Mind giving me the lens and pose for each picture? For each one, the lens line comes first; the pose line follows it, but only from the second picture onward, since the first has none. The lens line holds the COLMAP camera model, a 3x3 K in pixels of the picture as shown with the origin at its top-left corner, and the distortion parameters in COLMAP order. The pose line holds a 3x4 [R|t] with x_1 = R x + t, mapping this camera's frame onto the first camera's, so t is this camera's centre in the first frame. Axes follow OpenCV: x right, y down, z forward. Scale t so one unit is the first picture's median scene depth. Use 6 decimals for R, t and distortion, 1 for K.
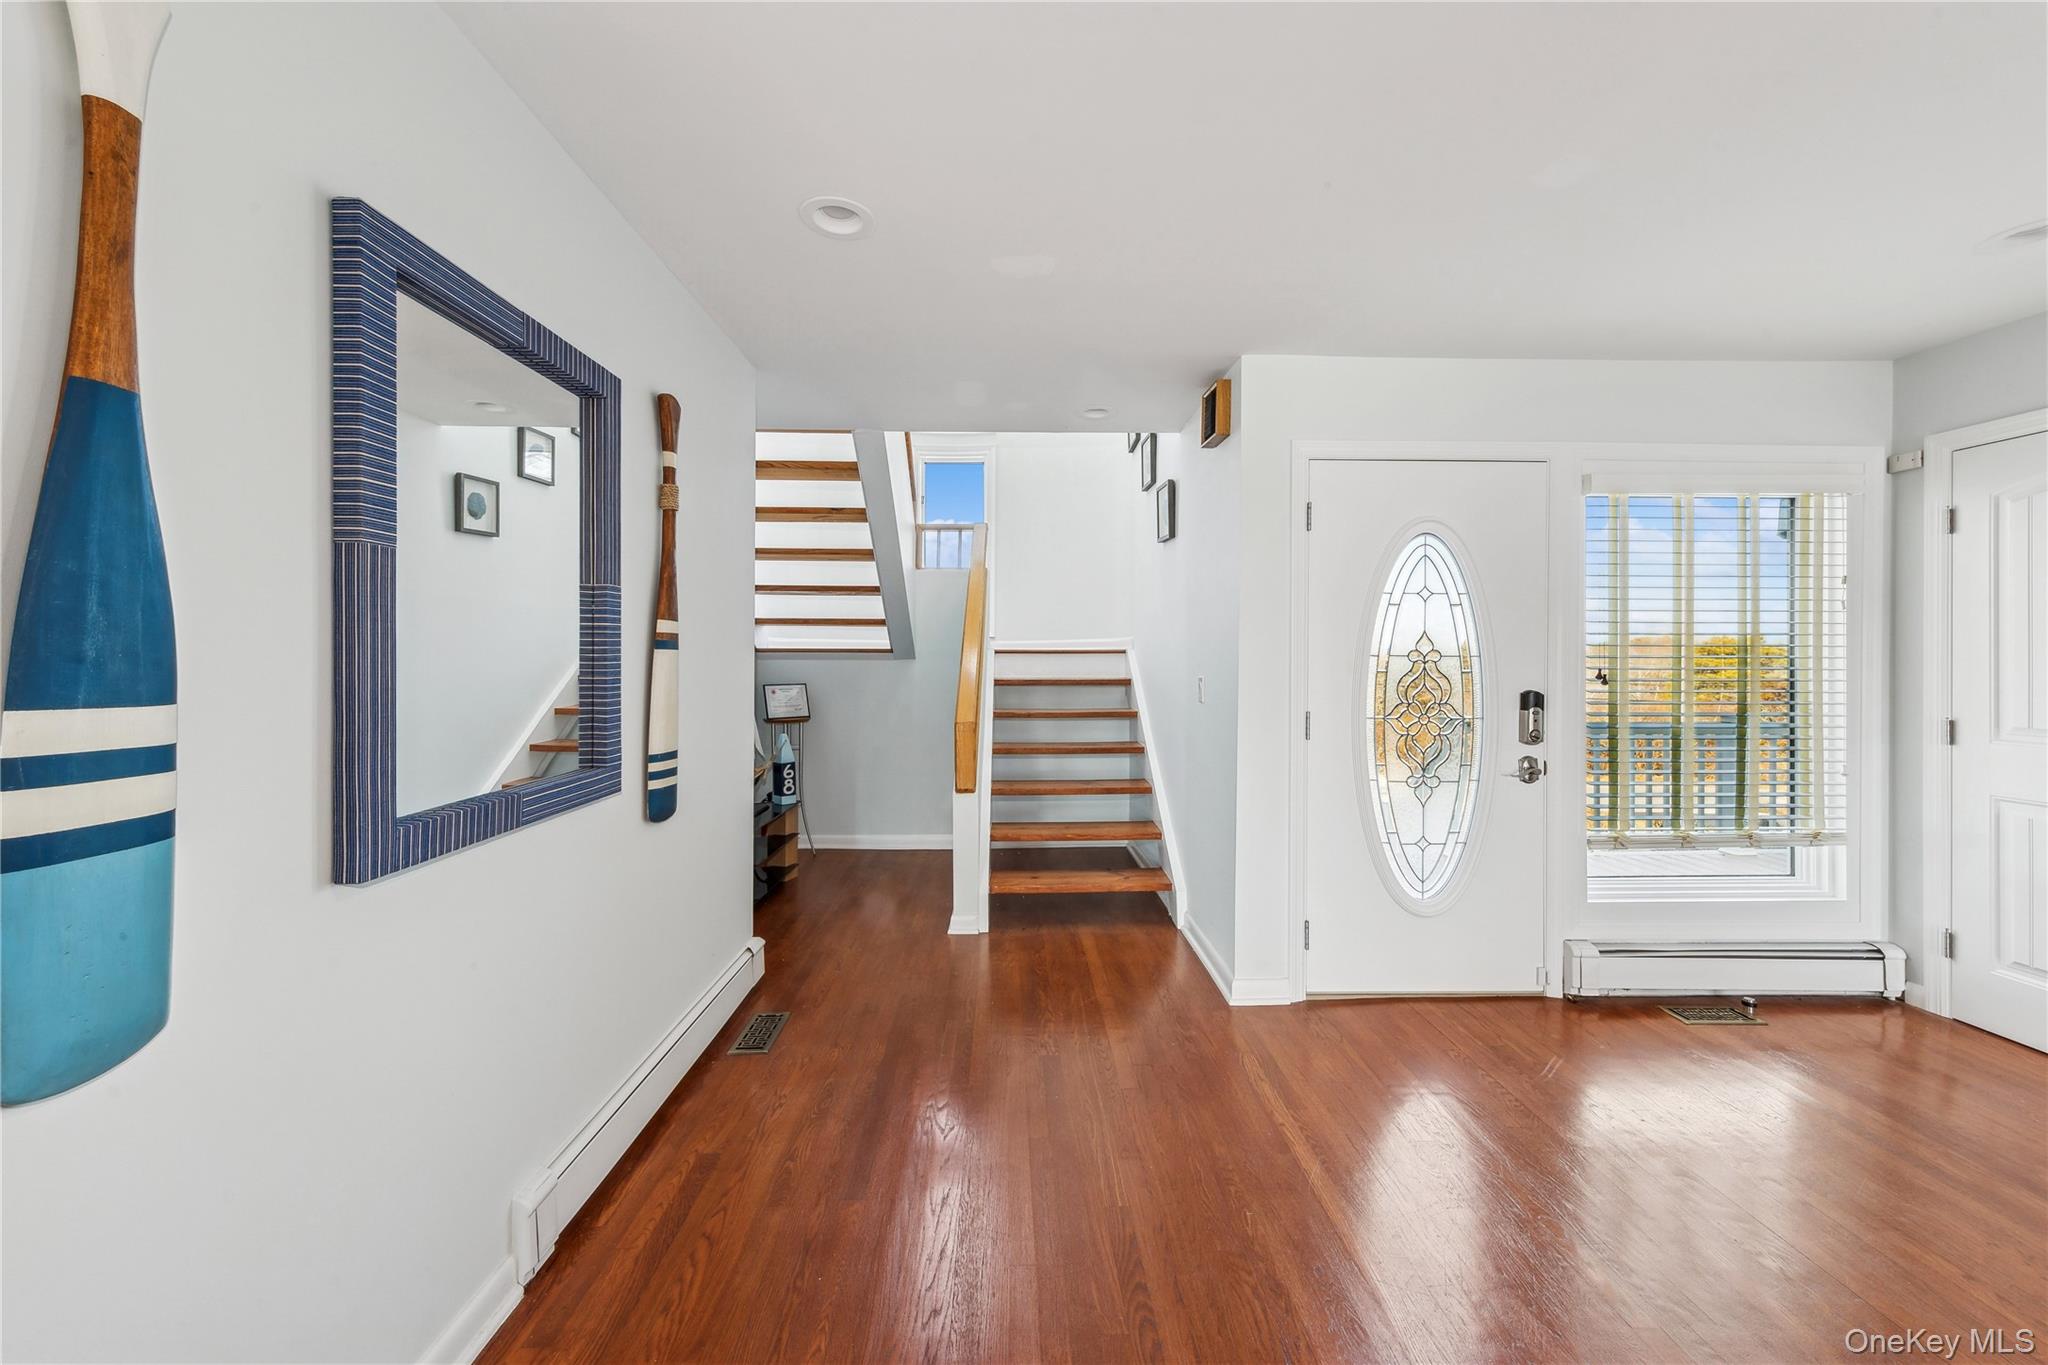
lens RADIAL K [[776.3, 0, 1027.0], [0, 776.3, 657.8], [0, 0, 1]] dist [0.001180, -0.000021]
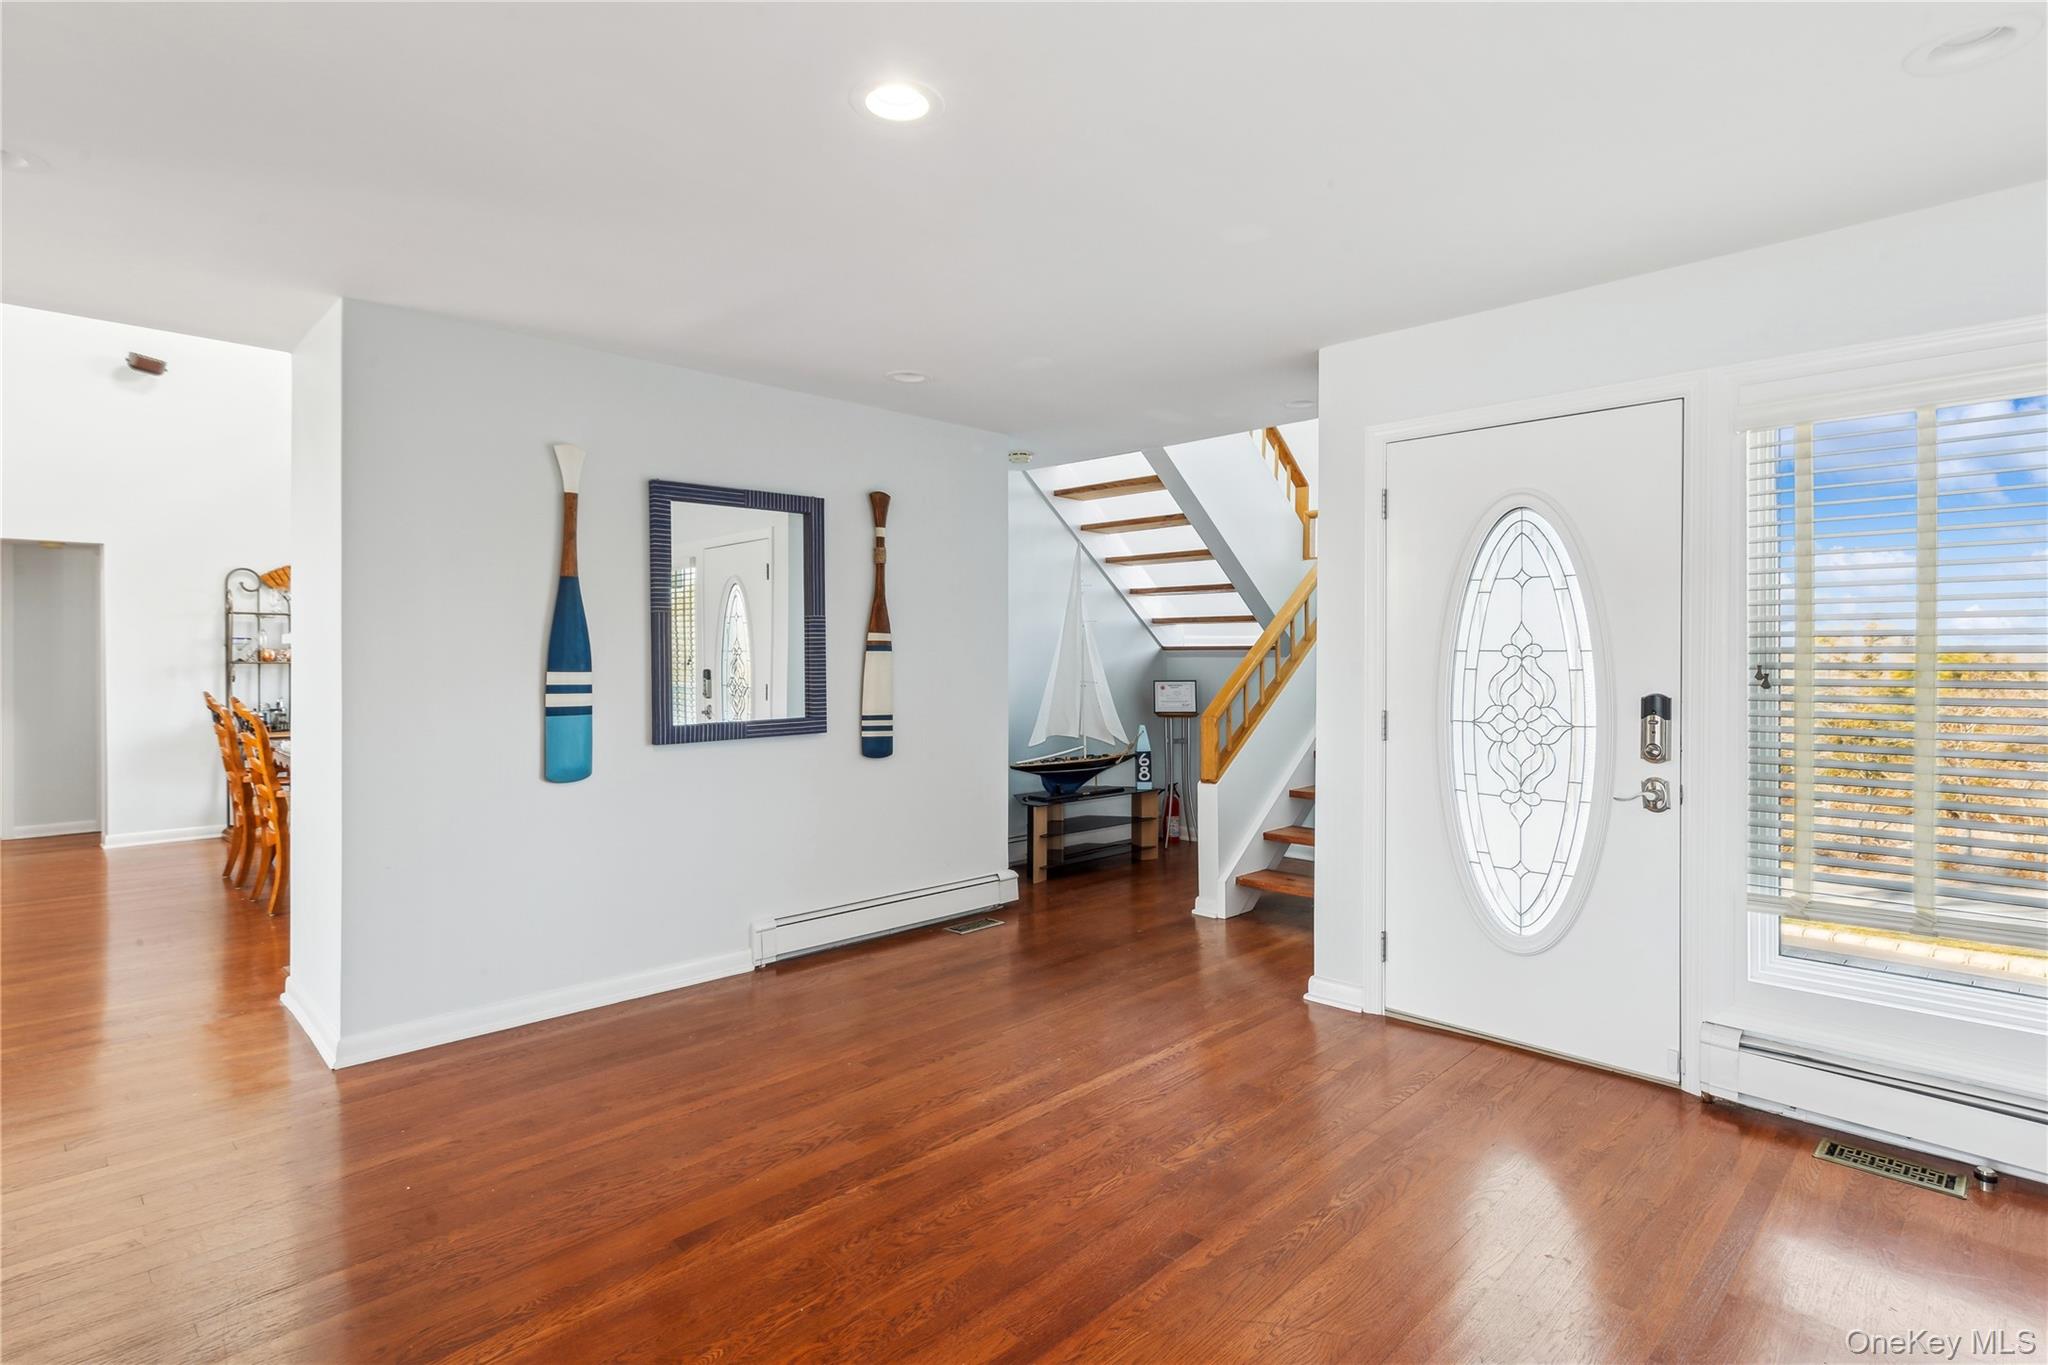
lens RADIAL K [[1043.0, 0, 1023.7], [0, 1043.0, 658.5], [0, 0, 1]] dist [0.001665, -0.000255]
pose [[0.682481, -0.001956, -0.730901, 0.984597], [0.004357, 0.999990, 0.001392, 0.002230], [0.730890, -0.004134, 0.682483, -0.186396]]
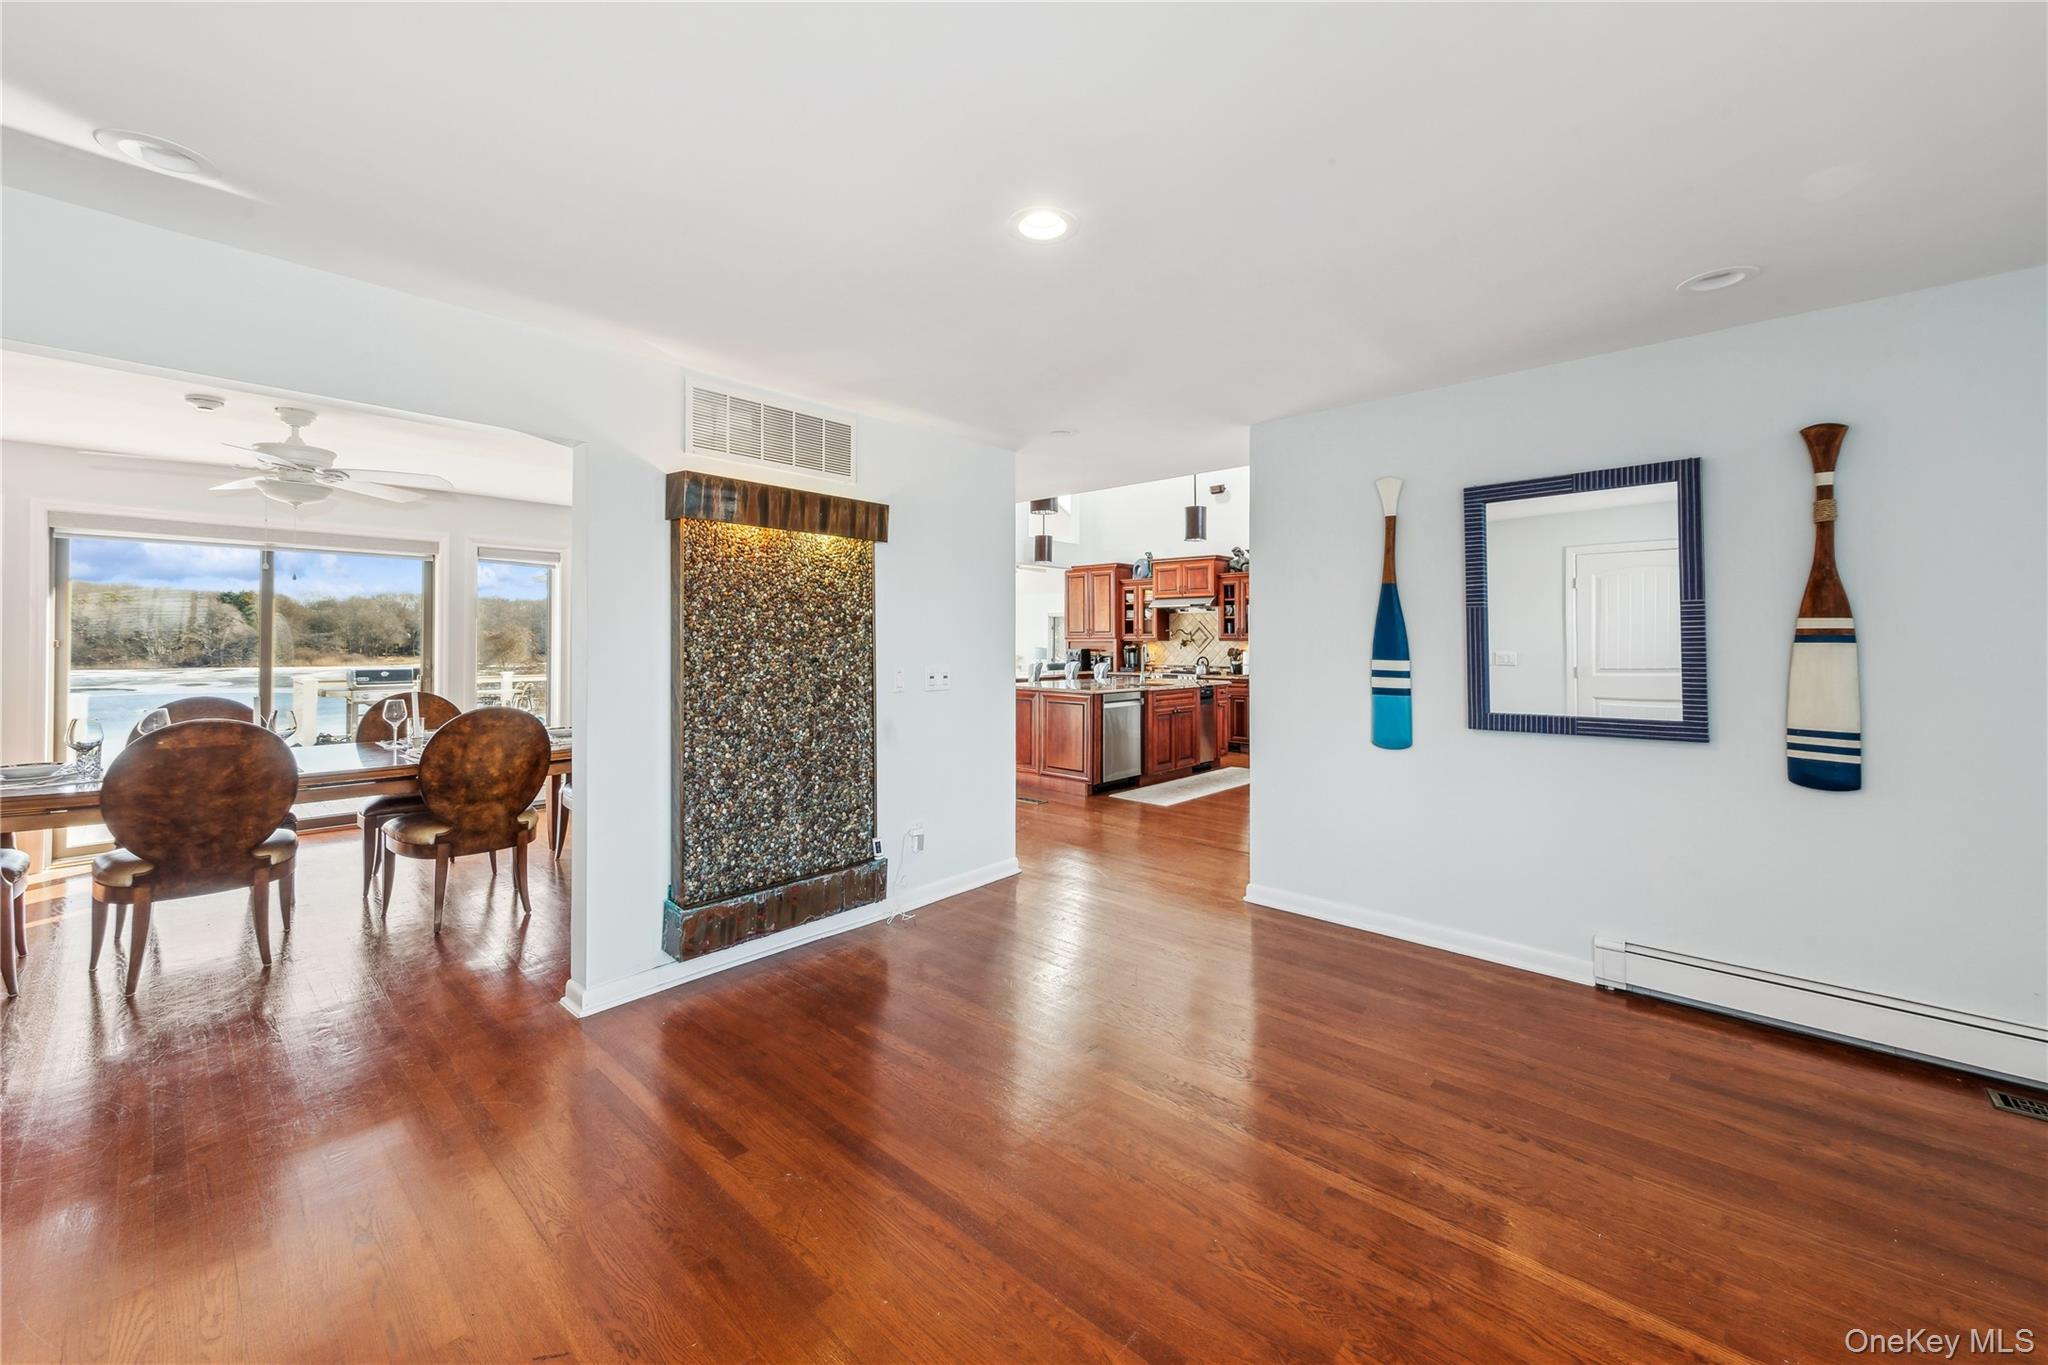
lens RADIAL K [[784.3, 0, 1028.0], [0, 784.3, 634.6], [0, 0, 1]] dist [0.007440, 0.000009]
pose [[-0.692102, -0.010399, -0.721725, 0.912914], [-0.001073, 0.999910, -0.013379, -0.004303], [0.721799, -0.008485, -0.692051, 0.720875]]
